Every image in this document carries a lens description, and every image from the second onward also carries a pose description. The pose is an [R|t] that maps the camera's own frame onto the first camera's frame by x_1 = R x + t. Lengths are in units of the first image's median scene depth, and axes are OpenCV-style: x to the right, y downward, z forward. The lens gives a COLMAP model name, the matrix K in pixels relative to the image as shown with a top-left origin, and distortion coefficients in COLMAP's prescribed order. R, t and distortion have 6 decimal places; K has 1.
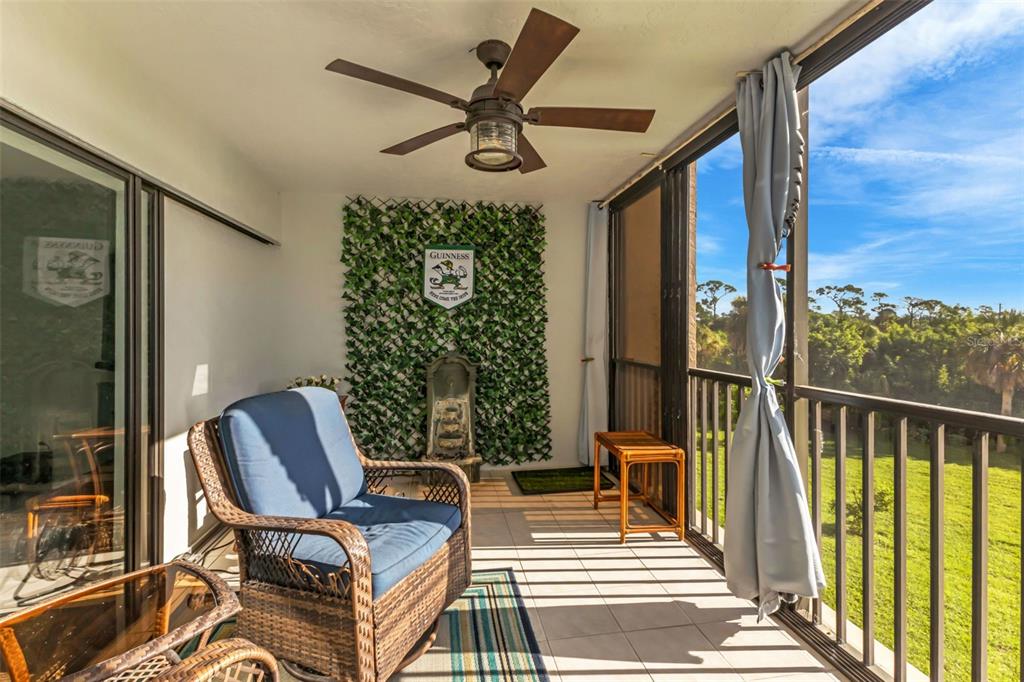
lens RADIAL K [[446.7, 0, 514.7], [0, 446.7, 327.0], [0, 0, 1]] dist [0.001634, 0.000568]
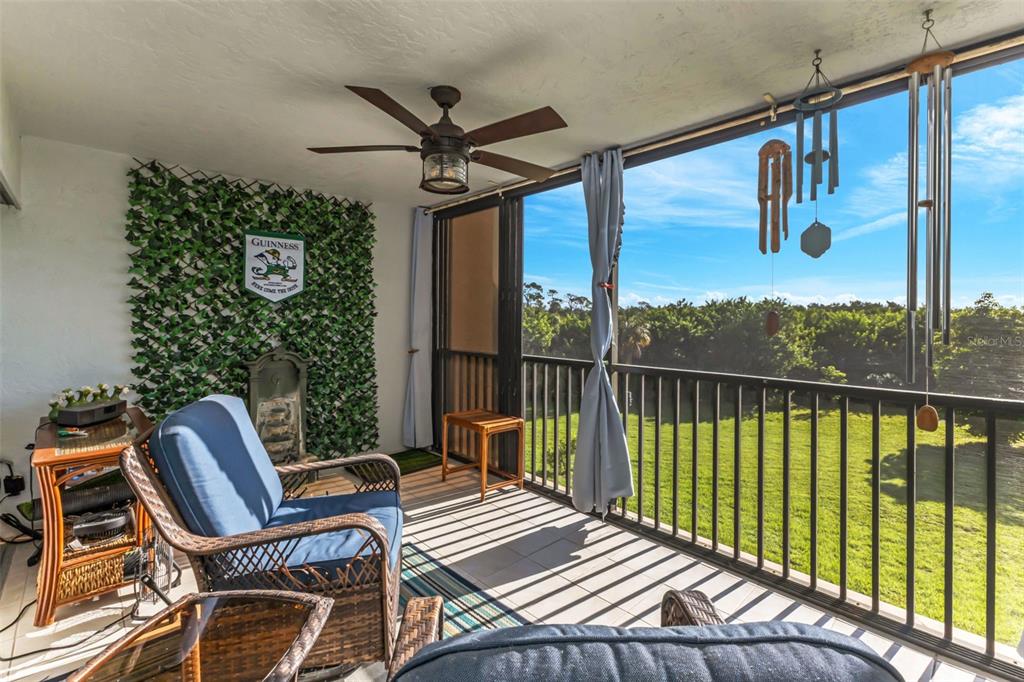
lens RADIAL K [[446.7, 0, 502.8], [0, 446.7, 315.8], [0, 0, 1]] dist [0.001634, 0.000568]
pose [[0.836015, 0.005765, 0.548676, -0.262513], [-0.006873, 0.999976, -0.000035, -0.015086], [-0.548664, -0.003742, 0.836035, -0.031923]]
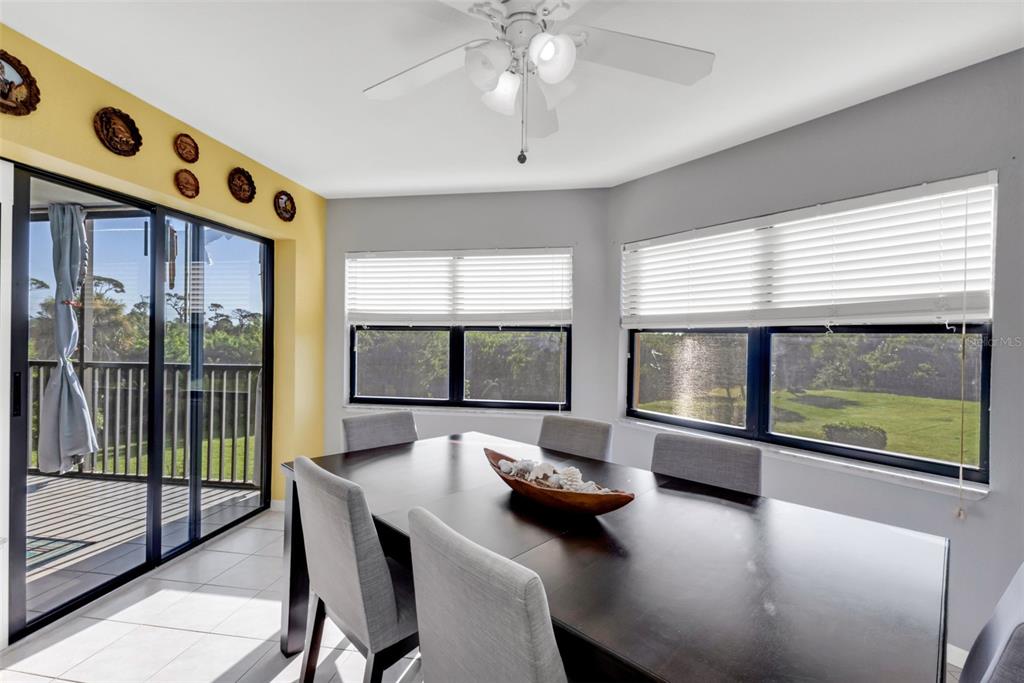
lens RADIAL K [[447.6, 0, 515.4], [0, 447.6, 339.3], [0, 0, 1]] dist [0.007211, -0.000969]
pose [[0.299828, 0.001847, 0.953991, -0.374487], [-0.012143, 0.999925, 0.001880, 0.000749], [-0.953916, -0.012148, 0.299828, -0.750688]]
